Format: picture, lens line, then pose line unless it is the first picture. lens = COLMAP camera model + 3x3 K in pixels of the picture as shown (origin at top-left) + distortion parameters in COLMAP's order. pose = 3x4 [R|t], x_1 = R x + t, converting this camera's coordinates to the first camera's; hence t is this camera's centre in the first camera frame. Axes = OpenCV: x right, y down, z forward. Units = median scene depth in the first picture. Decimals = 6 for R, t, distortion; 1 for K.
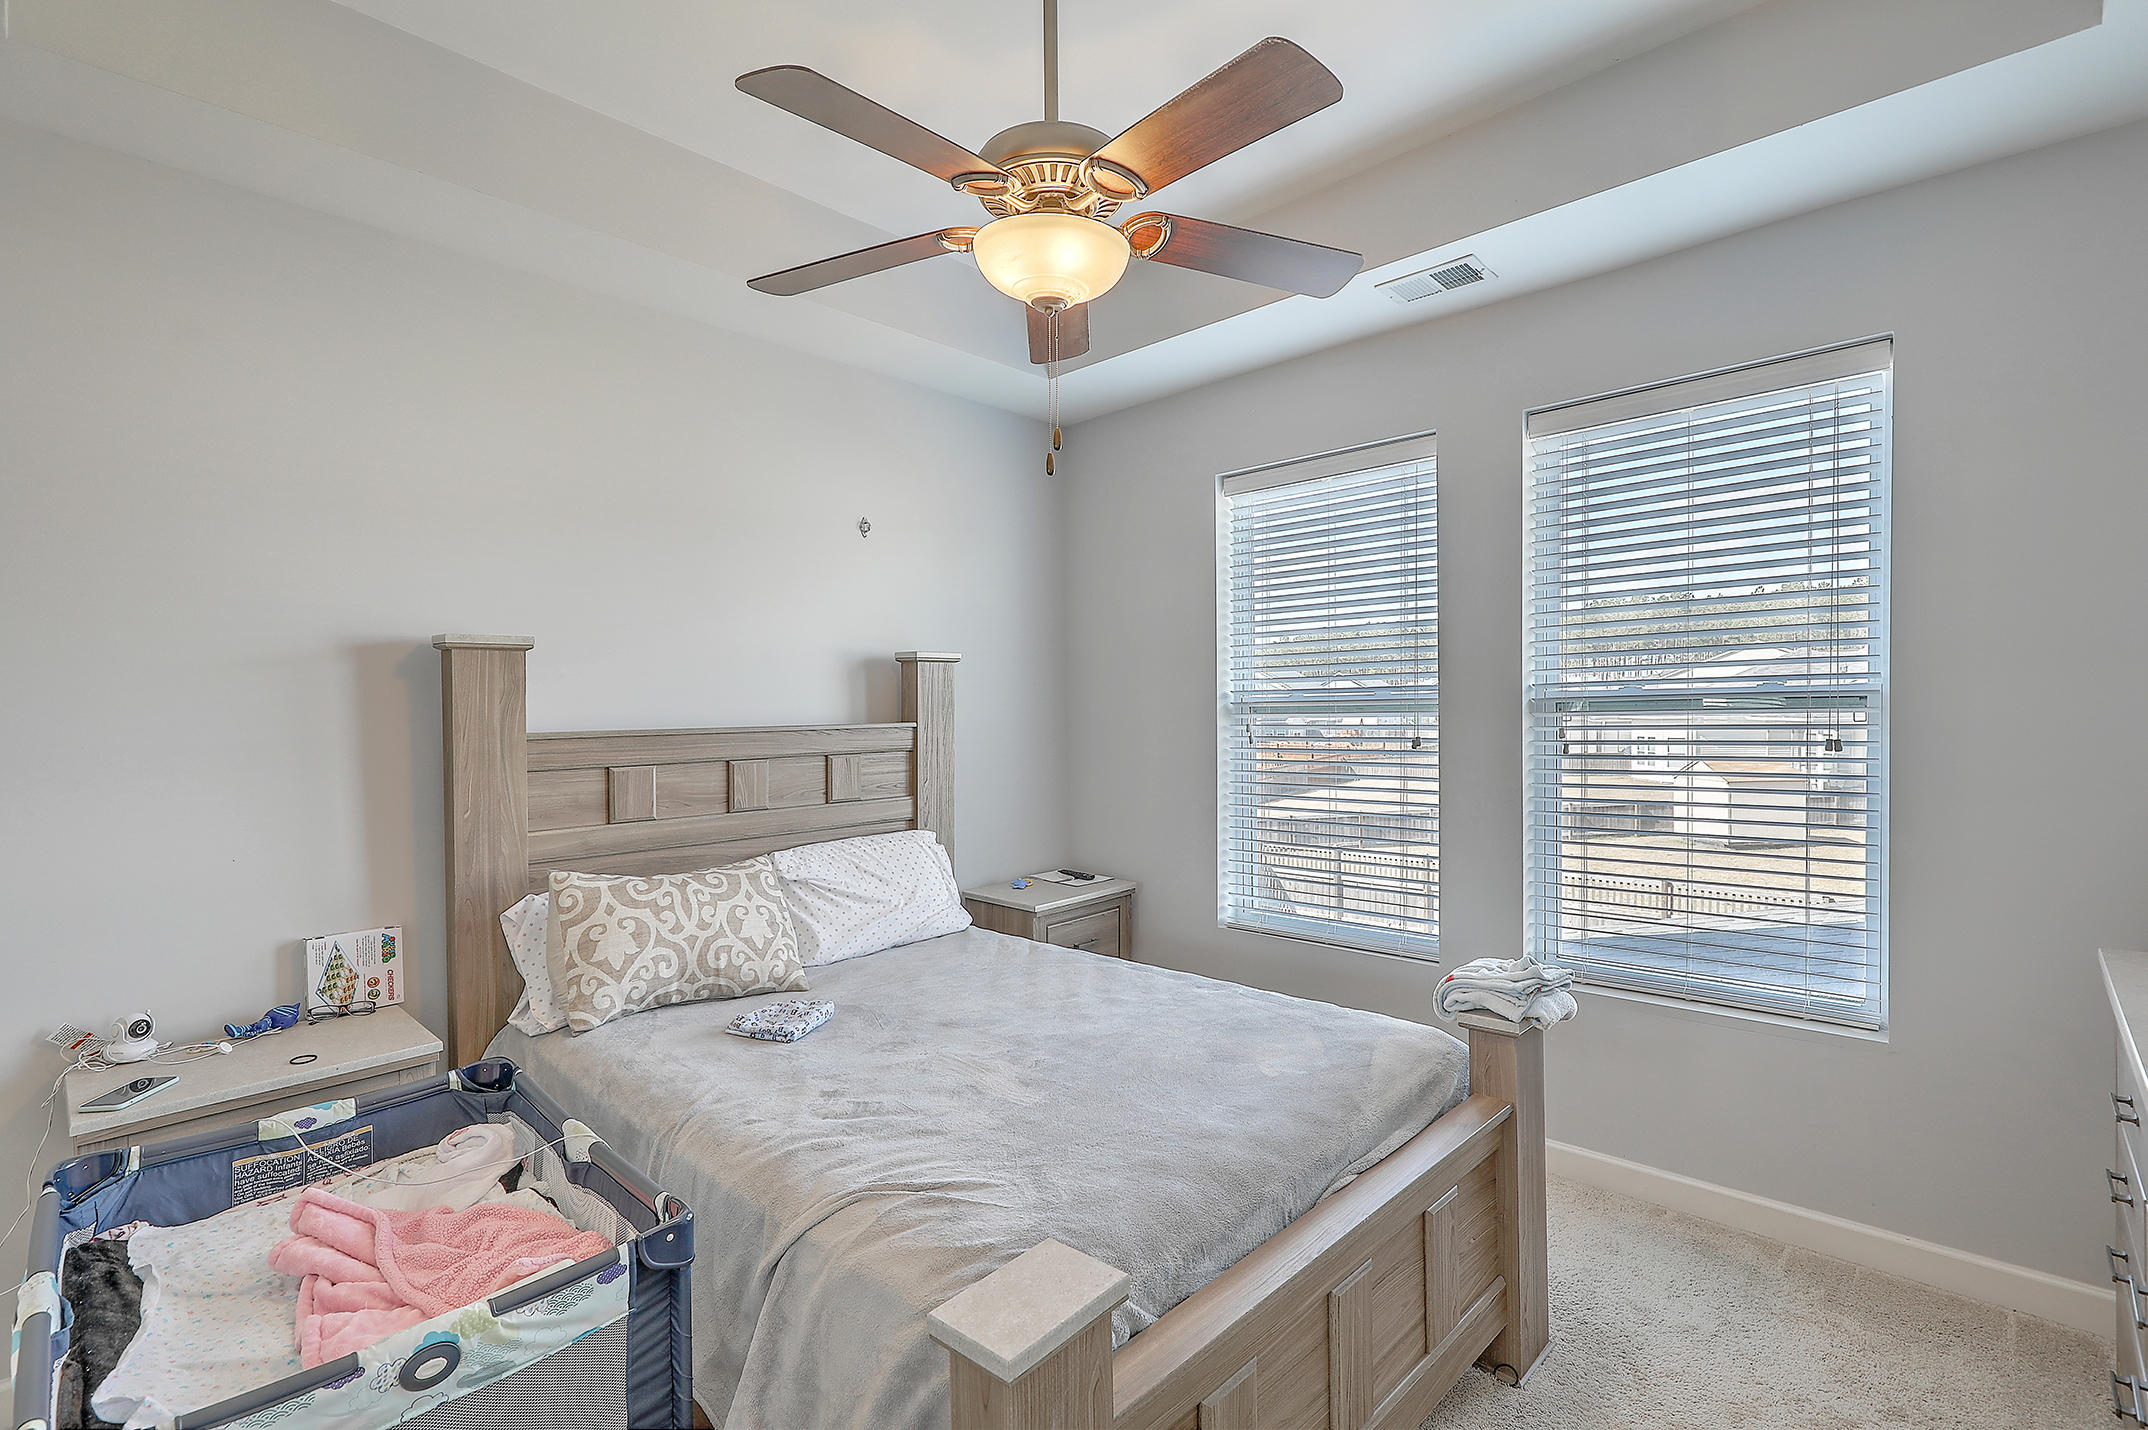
lens RADIAL K [[977.0, 0, 1079.6], [0, 977.0, 711.1], [0, 0, 1]] dist [0.008898, -0.004550]
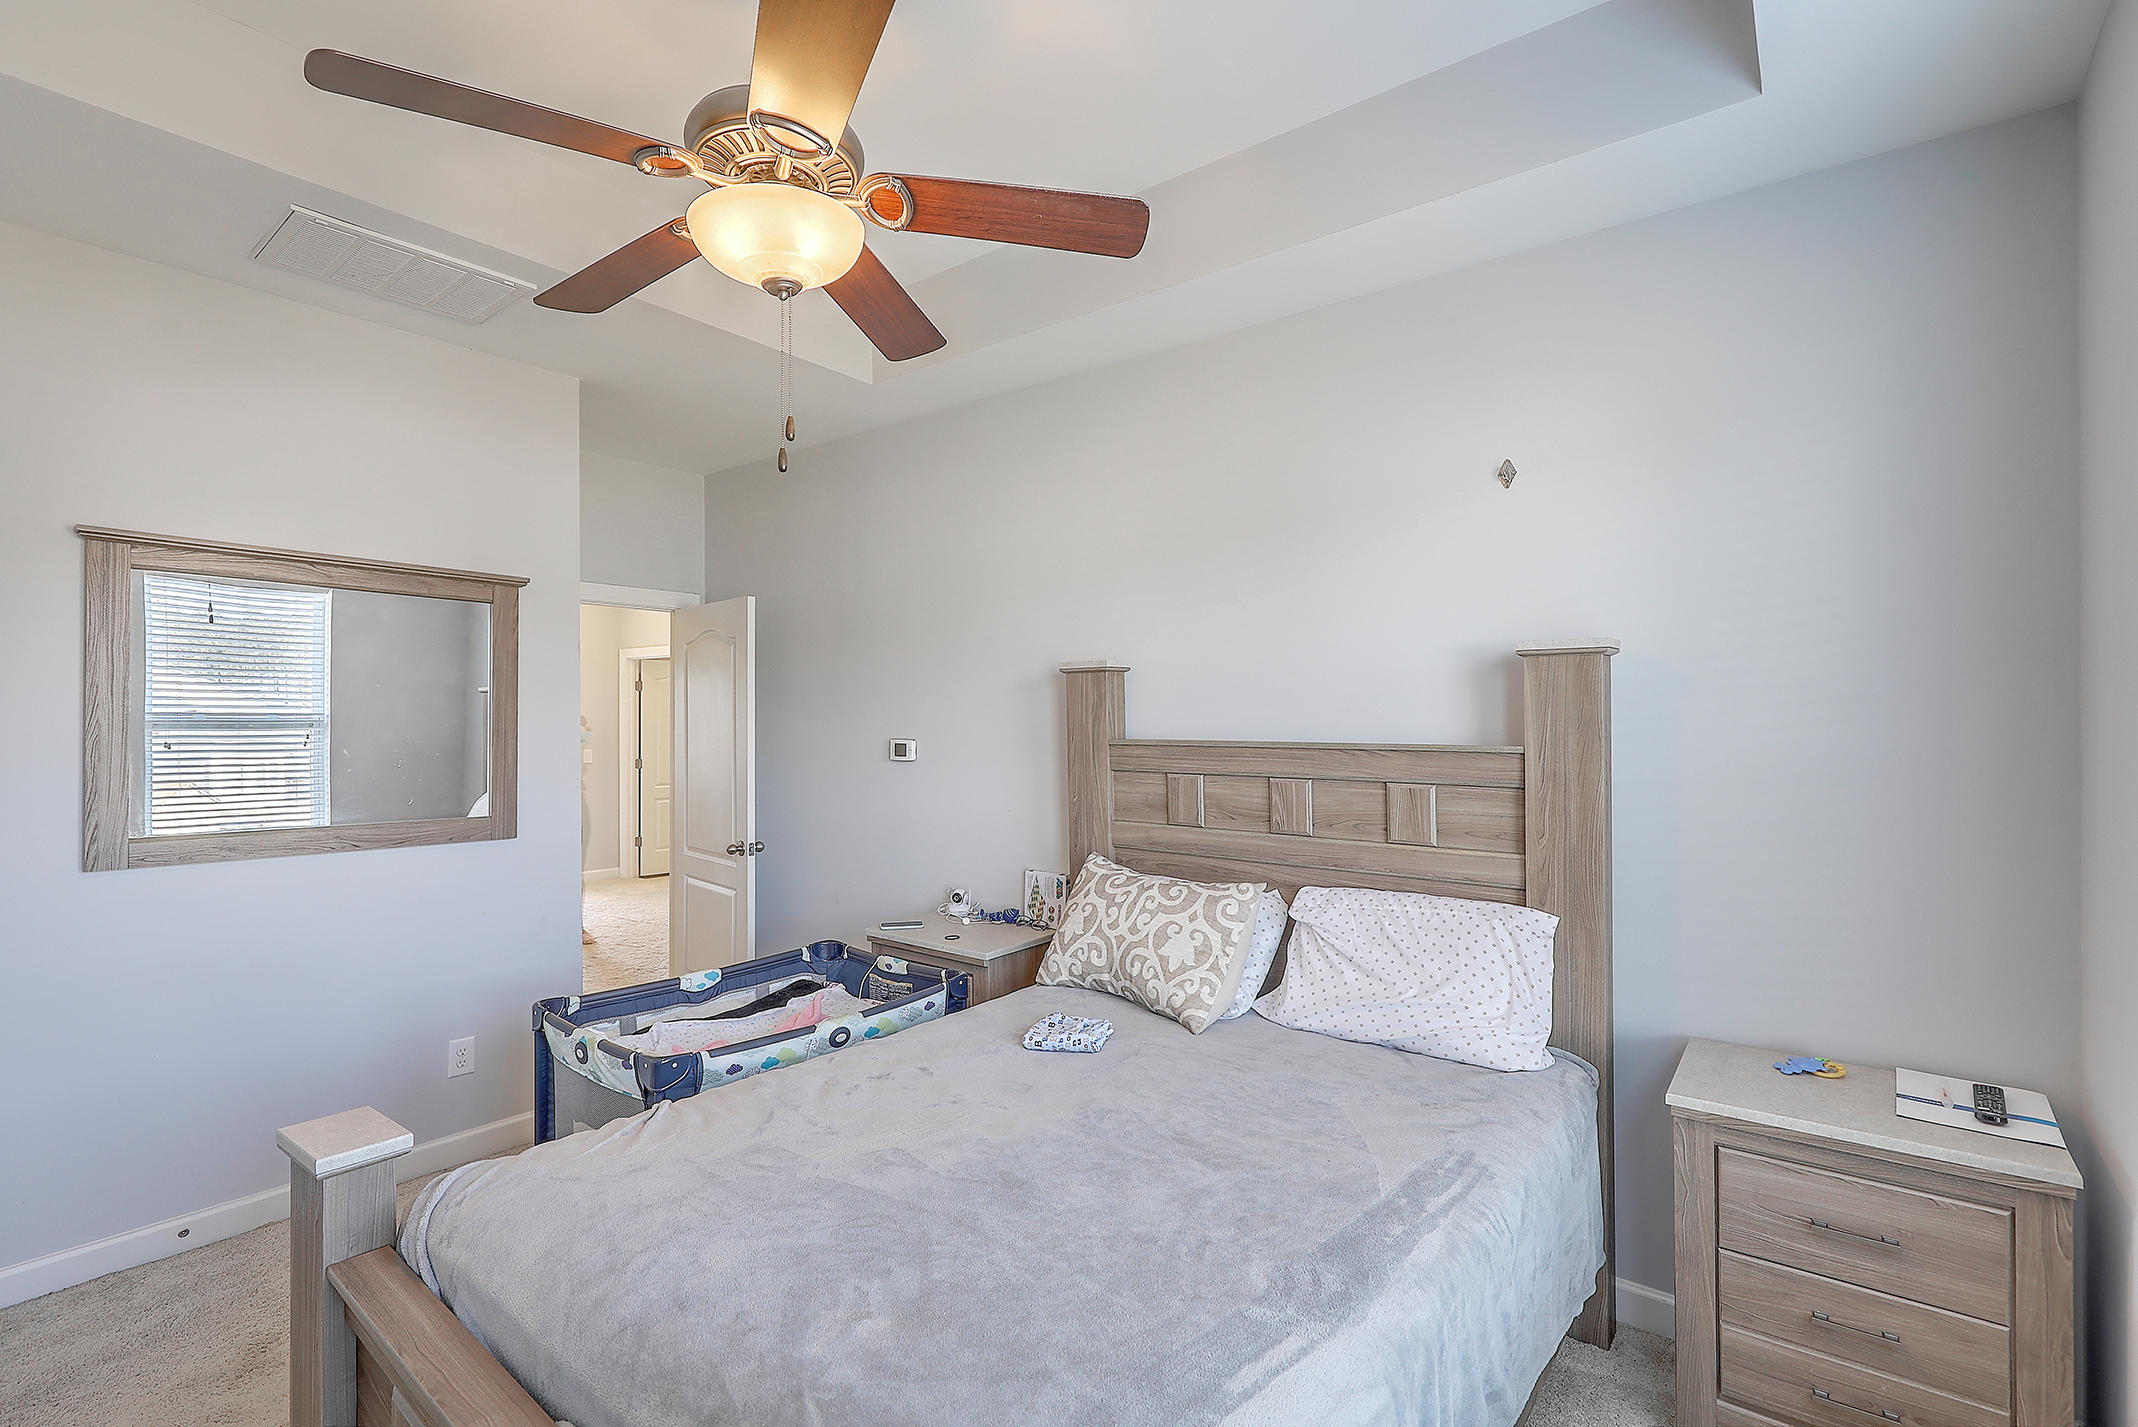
lens RADIAL K [[972.4, 0, 1072.2], [0, 972.4, 707.9], [0, 0, 1]] dist [0.008898, -0.004550]
pose [[0.083699, 0.001670, -0.996490, 0.626910], [-0.011286, 0.999936, 0.000727, -0.016115], [0.996427, 0.011185, 0.083712, 0.831767]]
